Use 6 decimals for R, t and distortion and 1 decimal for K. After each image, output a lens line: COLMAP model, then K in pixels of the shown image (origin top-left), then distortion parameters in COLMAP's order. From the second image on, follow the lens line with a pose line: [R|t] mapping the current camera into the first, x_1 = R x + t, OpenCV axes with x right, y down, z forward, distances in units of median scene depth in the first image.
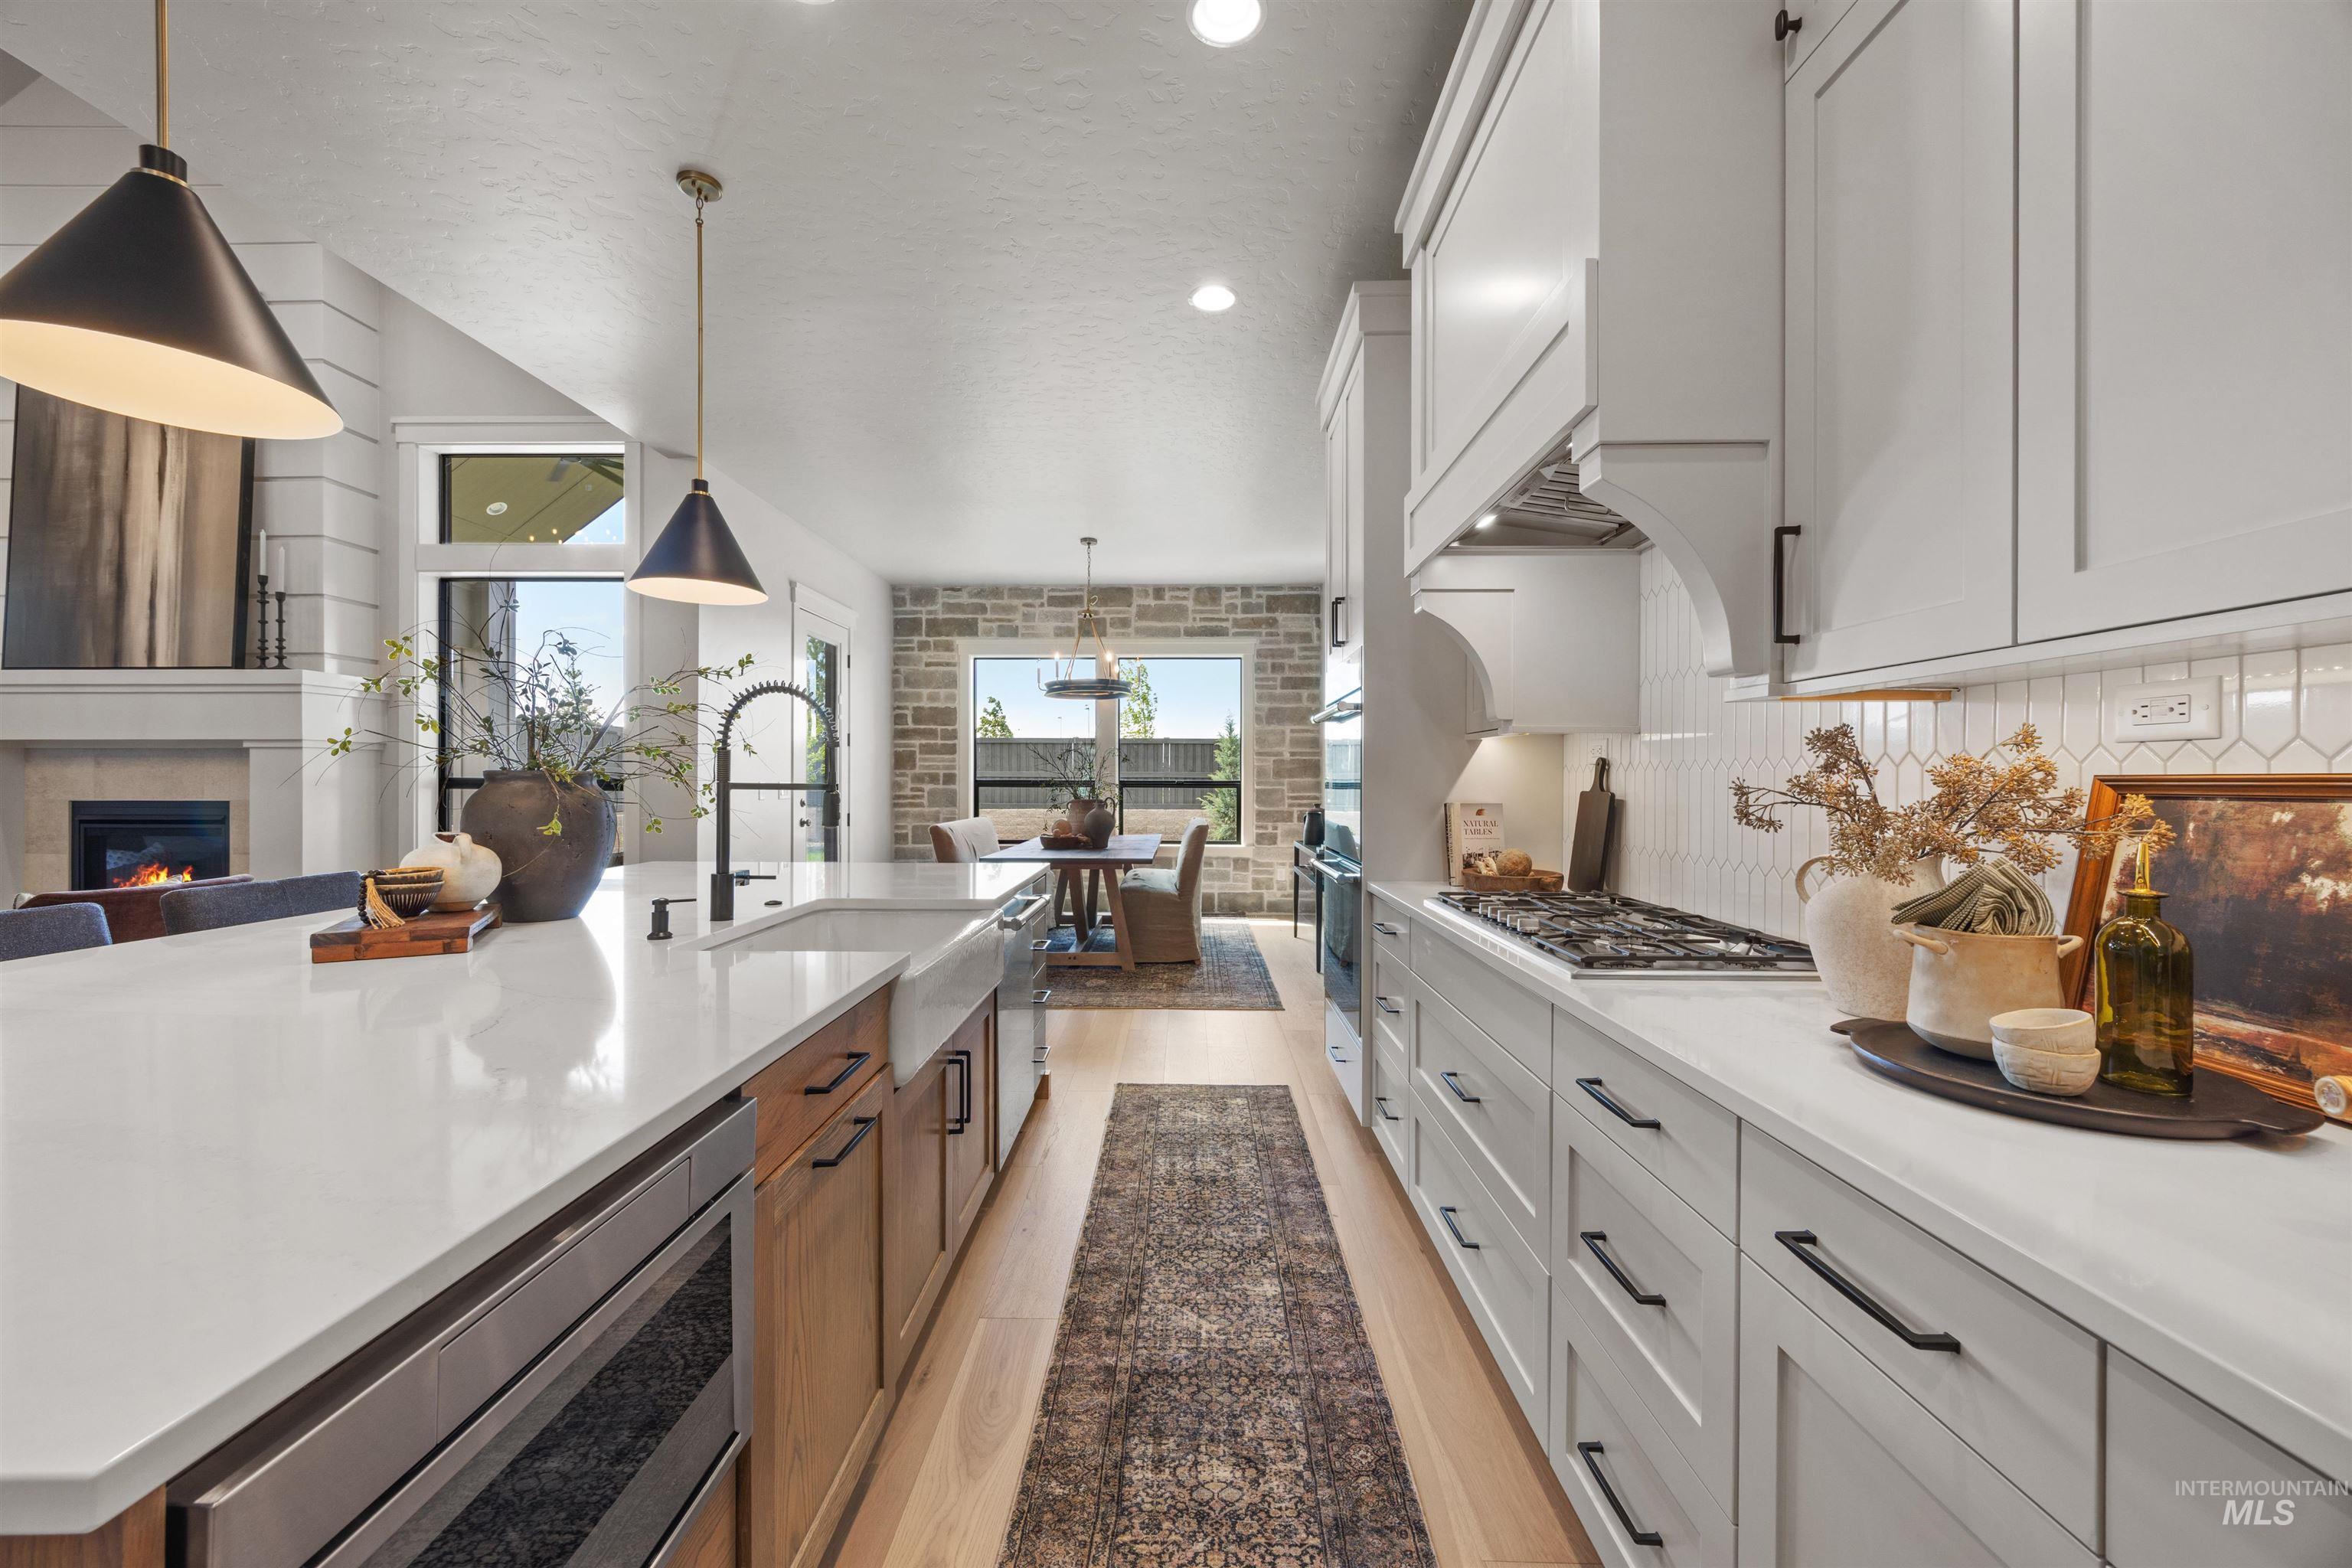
lens RADIAL K [[888.0, 0, 1176.0], [0, 888.0, 784.0], [0, 0, 1]] dist [-0.001136, 0.000020]
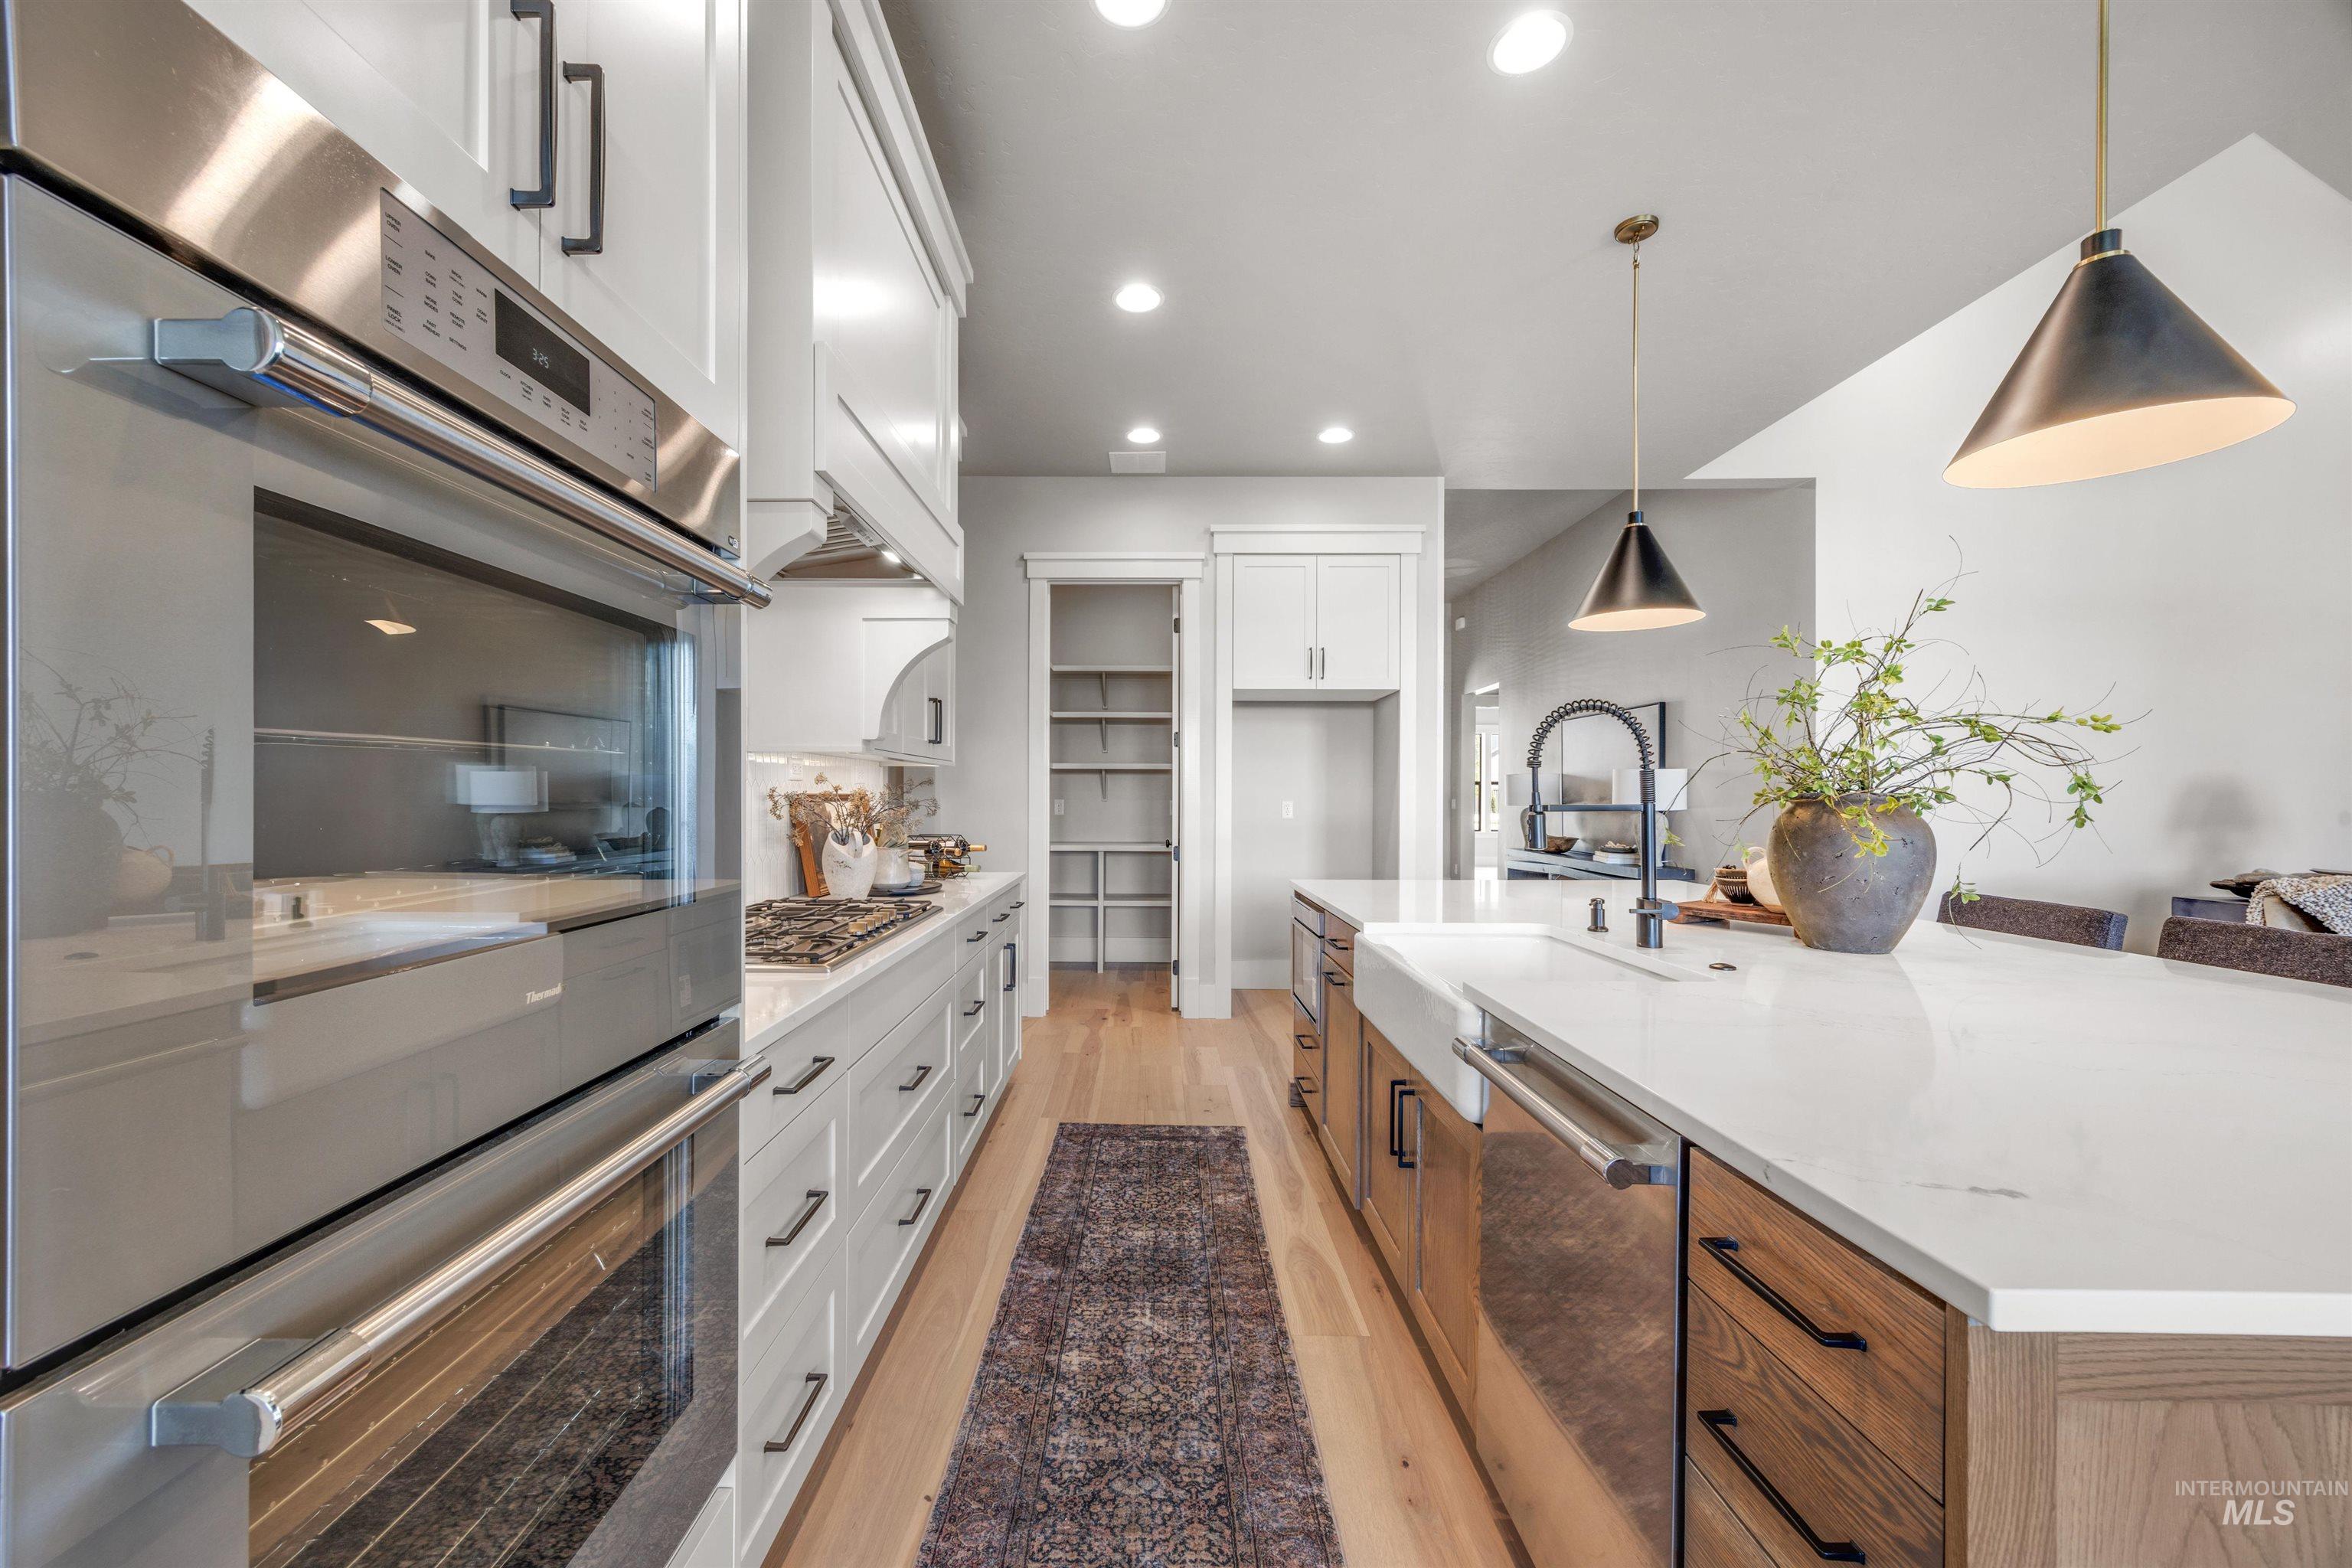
lens RADIAL K [[899.9, 0, 1149.0], [0, 899.9, 795.6], [0, 0, 1]] dist [-0.002941, -0.000319]
pose [[-0.999961, -0.005703, -0.006795, 0.039036], [-0.005736, 0.999972, 0.004777, -0.011256], [0.006768, 0.004815, -0.999966, 1.998422]]
